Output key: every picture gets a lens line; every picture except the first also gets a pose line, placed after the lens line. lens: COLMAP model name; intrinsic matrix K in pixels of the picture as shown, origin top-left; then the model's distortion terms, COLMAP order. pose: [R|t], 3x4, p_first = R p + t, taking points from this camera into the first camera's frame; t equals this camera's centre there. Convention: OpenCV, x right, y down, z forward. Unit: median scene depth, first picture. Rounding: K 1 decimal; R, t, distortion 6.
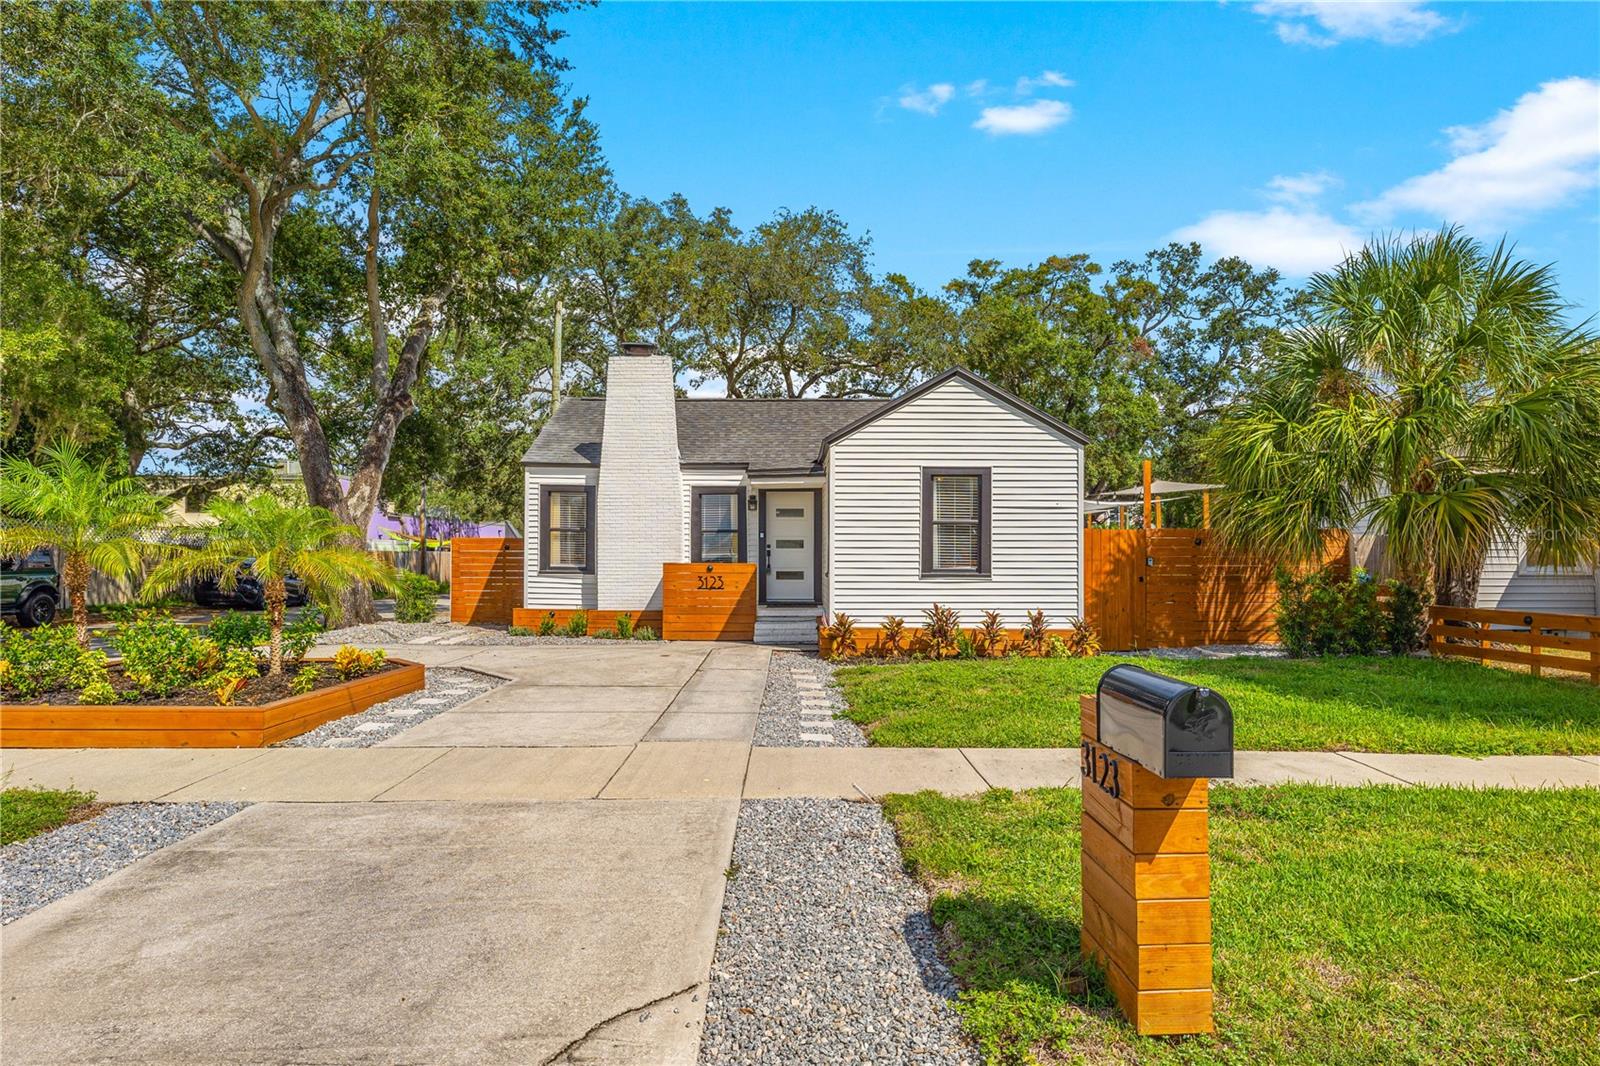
lens RADIAL K [[861.2, 0, 797.5], [0, 861.2, 532.7], [0, 0, 1]] dist [0.001540, -0.003389]
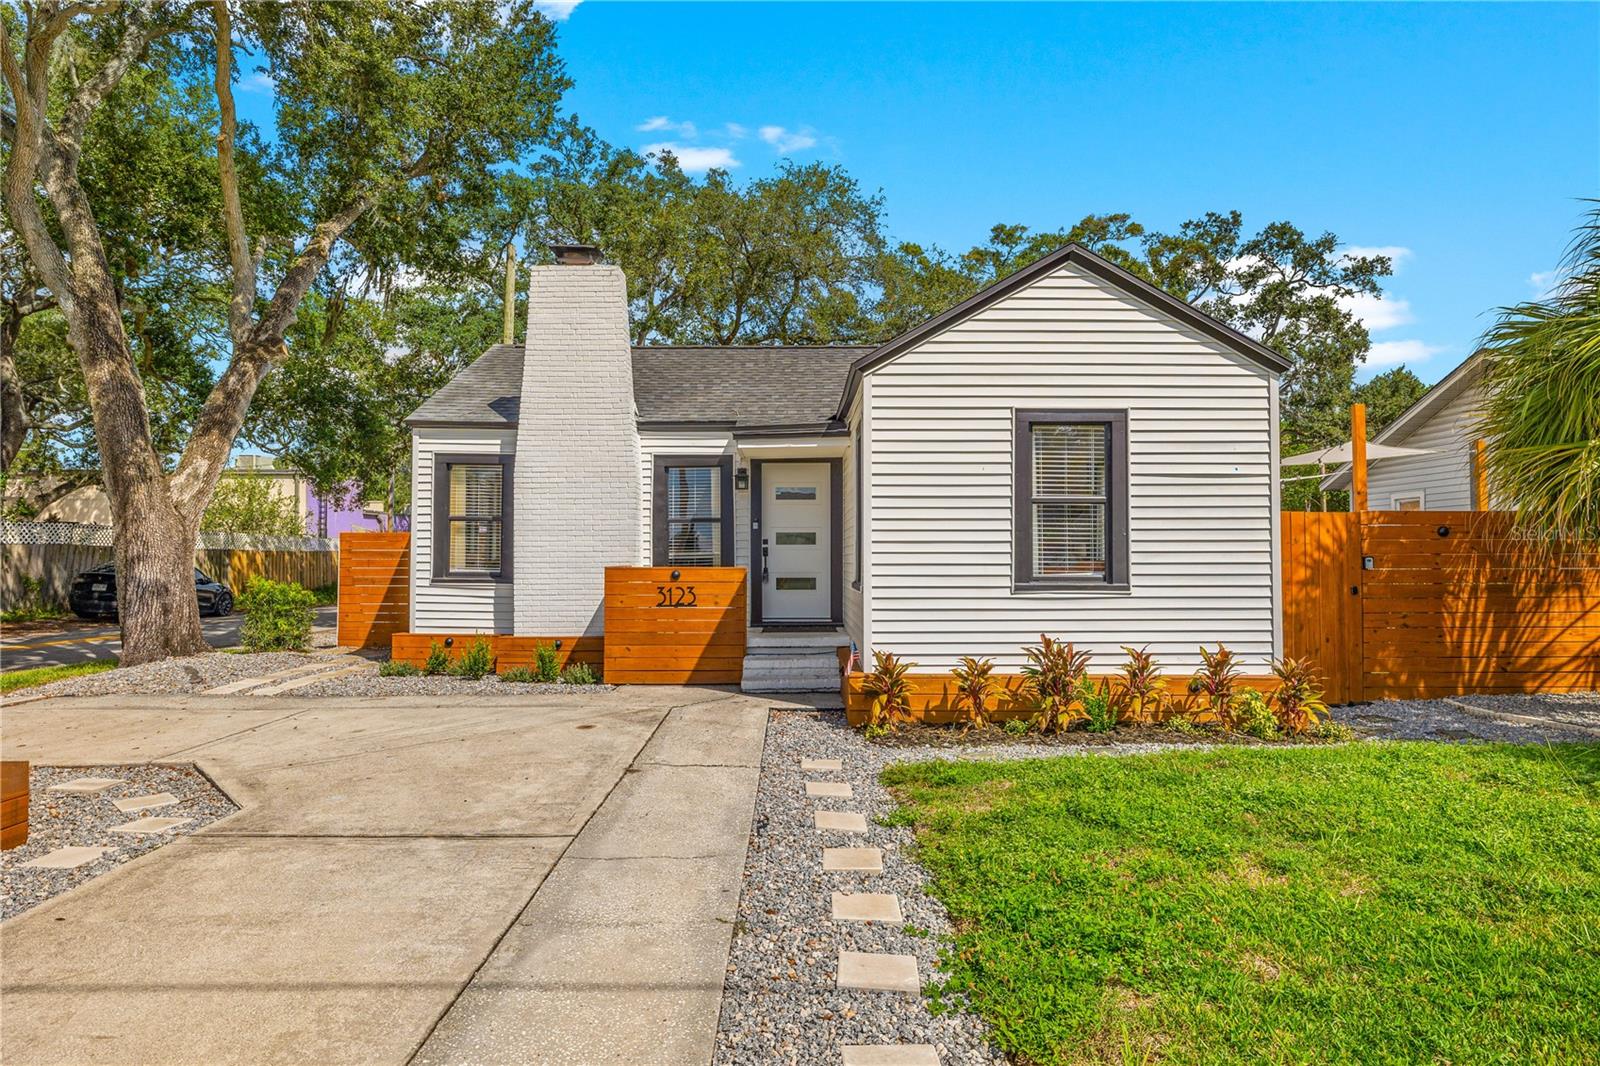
lens RADIAL K [[861.2, 0, 794.1], [0, 861.2, 519.0], [0, 0, 1]] dist [0.001540, -0.003389]
pose [[0.999969, -0.003399, -0.007061, -0.006077], [0.003295, 0.999888, -0.014632, 0.008314], [0.007110, 0.014608, 0.999868, 0.329473]]
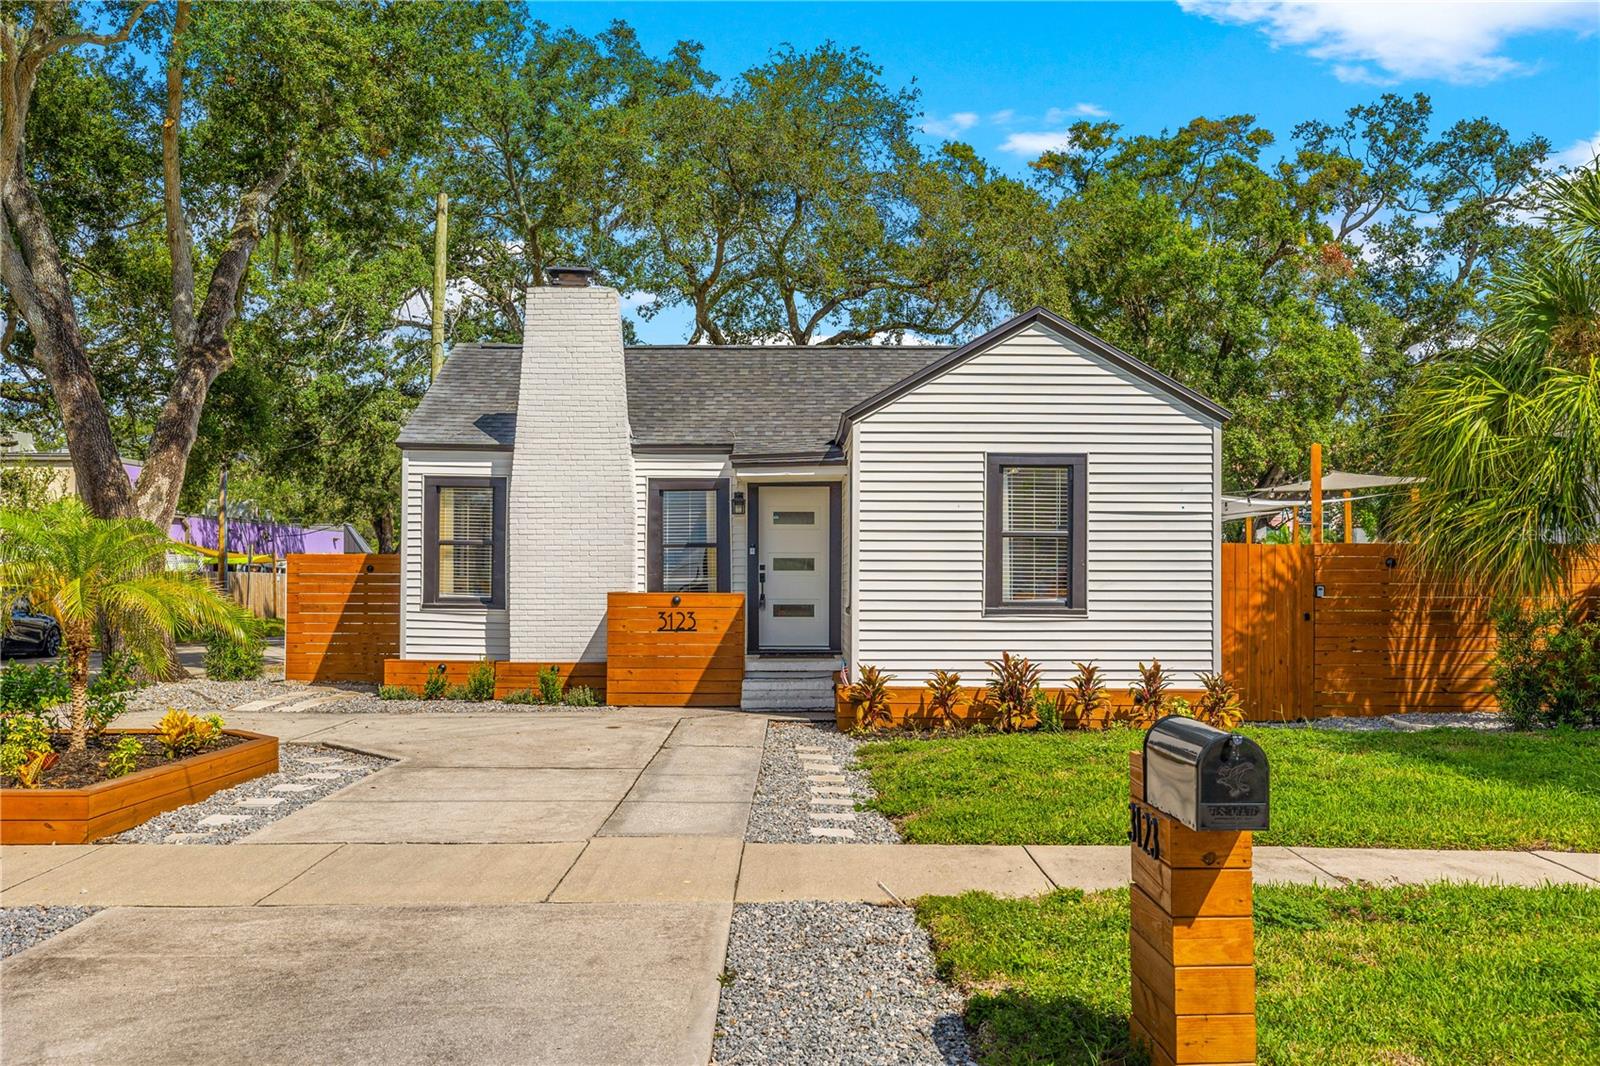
lens RADIAL K [[1368.4, 0, 808.1], [0, 1368.4, 532.3], [0, 0, 1]] dist [-0.007221, 0.020306]
pose [[0.999996, 0.000927, 0.002753, -0.000847], [-0.000909, 0.999978, -0.006619, -0.005147], [-0.002759, 0.006617, 0.999974, -0.078315]]
